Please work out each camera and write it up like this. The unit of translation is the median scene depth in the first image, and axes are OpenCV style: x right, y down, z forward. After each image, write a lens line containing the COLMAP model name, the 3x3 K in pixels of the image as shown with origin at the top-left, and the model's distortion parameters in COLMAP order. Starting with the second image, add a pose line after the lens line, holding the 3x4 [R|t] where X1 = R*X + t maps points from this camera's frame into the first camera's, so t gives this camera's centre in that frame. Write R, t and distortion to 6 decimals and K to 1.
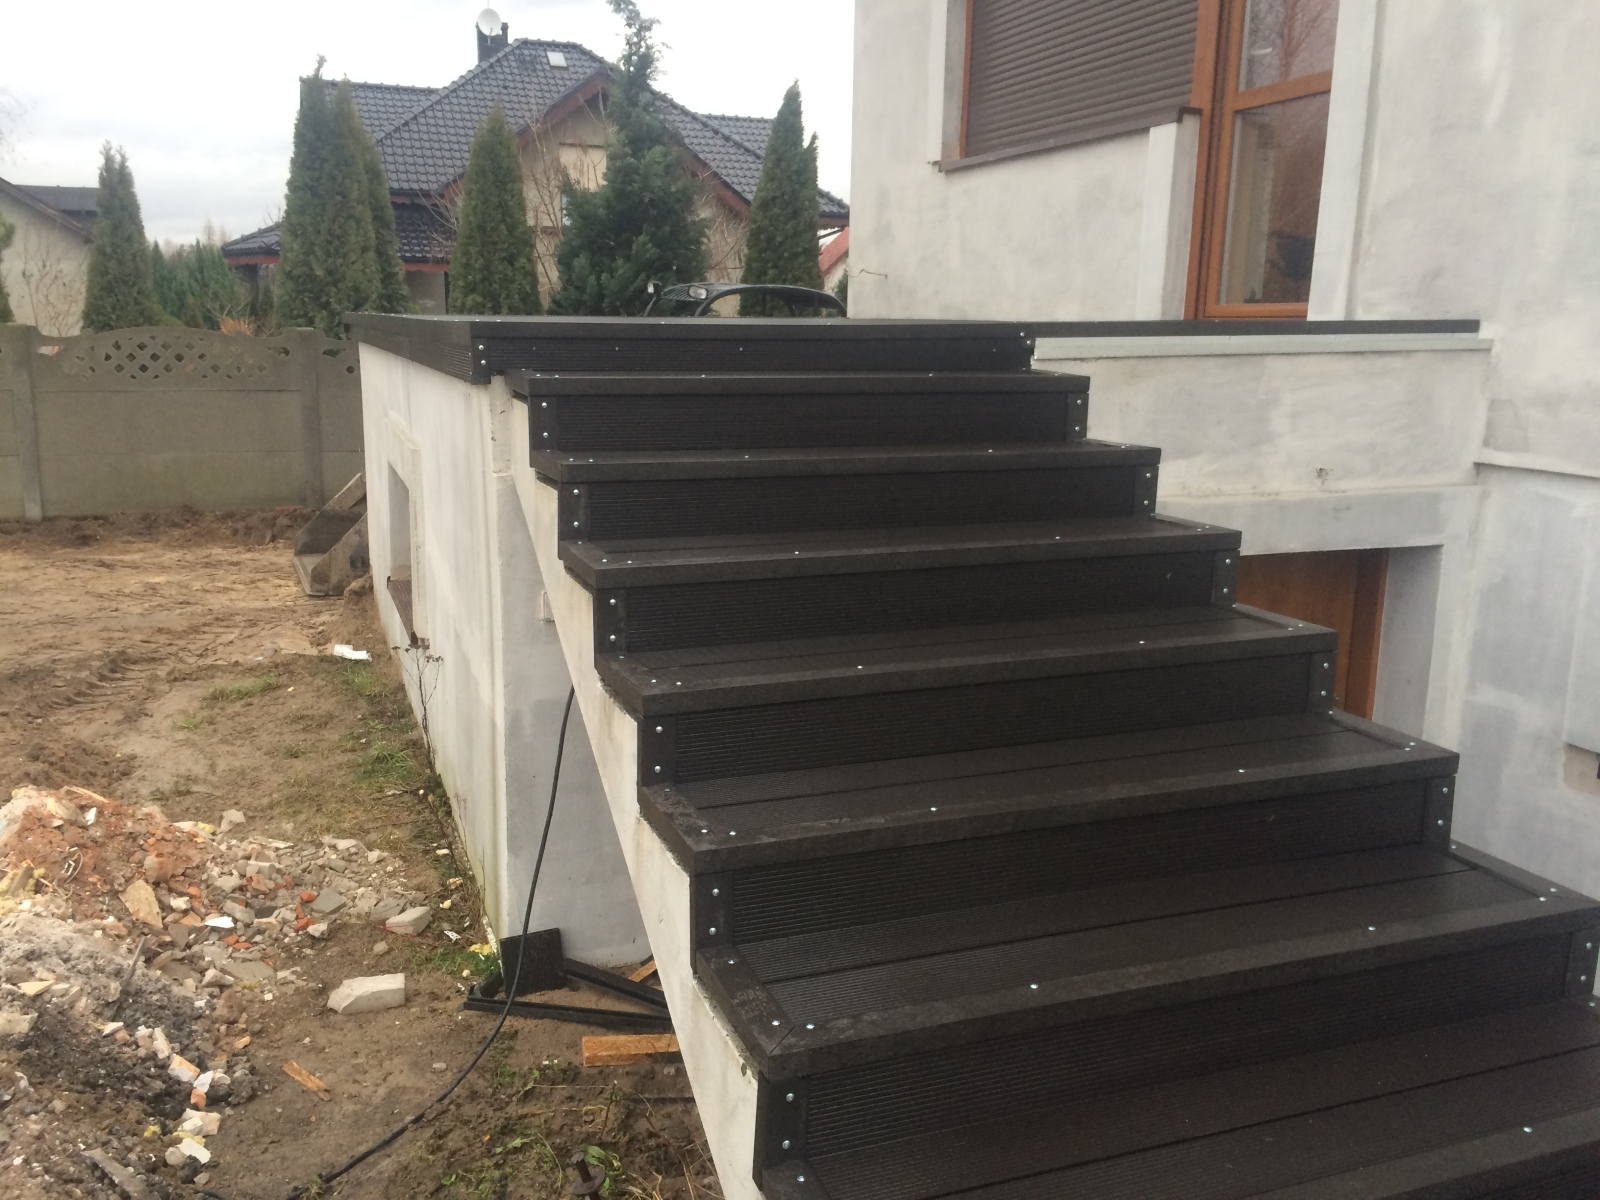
lens RADIAL K [[1346.1, 0, 813.6], [0, 1346.1, 614.4], [0, 0, 1]] dist [0.063620, -0.077863]
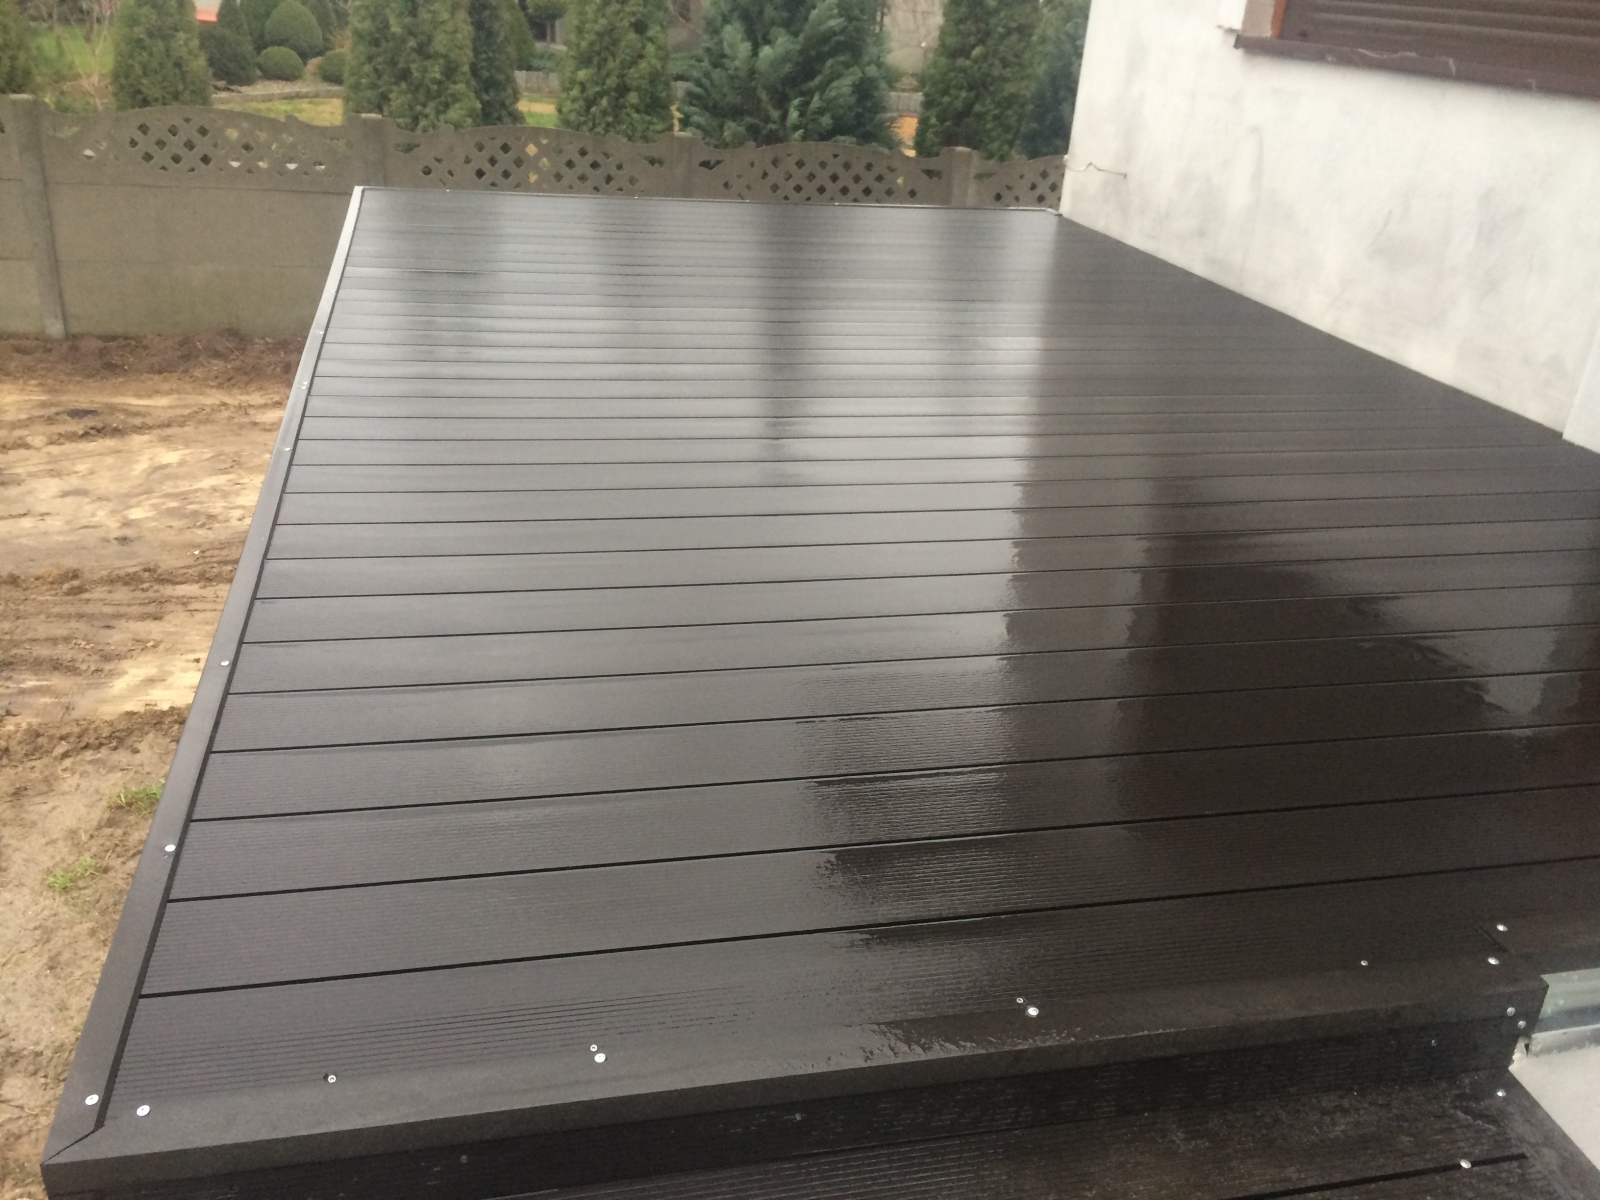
lens RADIAL K [[1346.1, 0, 813.6], [0, 1346.1, 614.4], [0, 0, 1]] dist [0.063620, -0.077863]
pose [[0.988950, 0.113859, -0.094938, -0.014126], [-0.090329, 0.970600, 0.223105, -0.188834], [0.117549, -0.212064, 0.970160, 0.286788]]
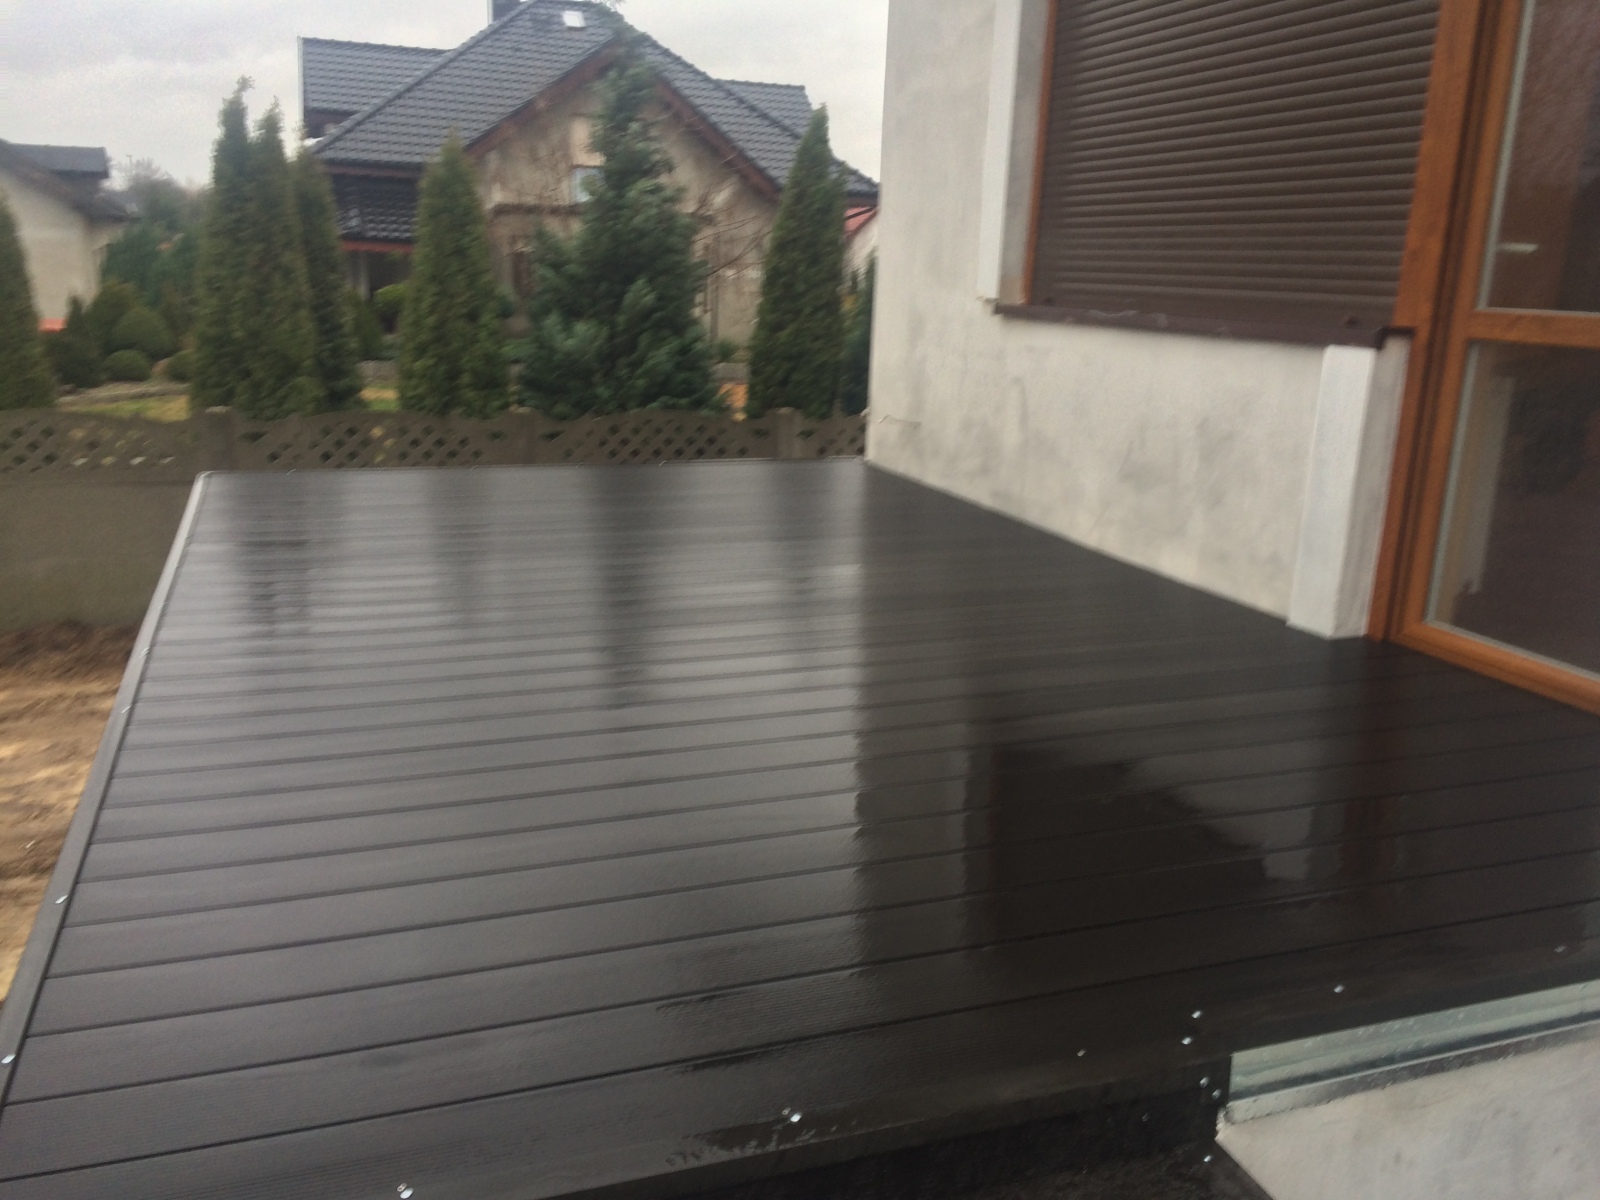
lens RADIAL K [[1354.6, 0, 800.0], [0, 1354.6, 600.0], [0, 0, 1]] dist [0.087693, -0.126260]
pose [[0.999303, 0.028066, -0.024625, 0.008919], [-0.027439, 0.999300, 0.025418, -0.183798], [0.025321, -0.024725, 0.999374, 0.244469]]
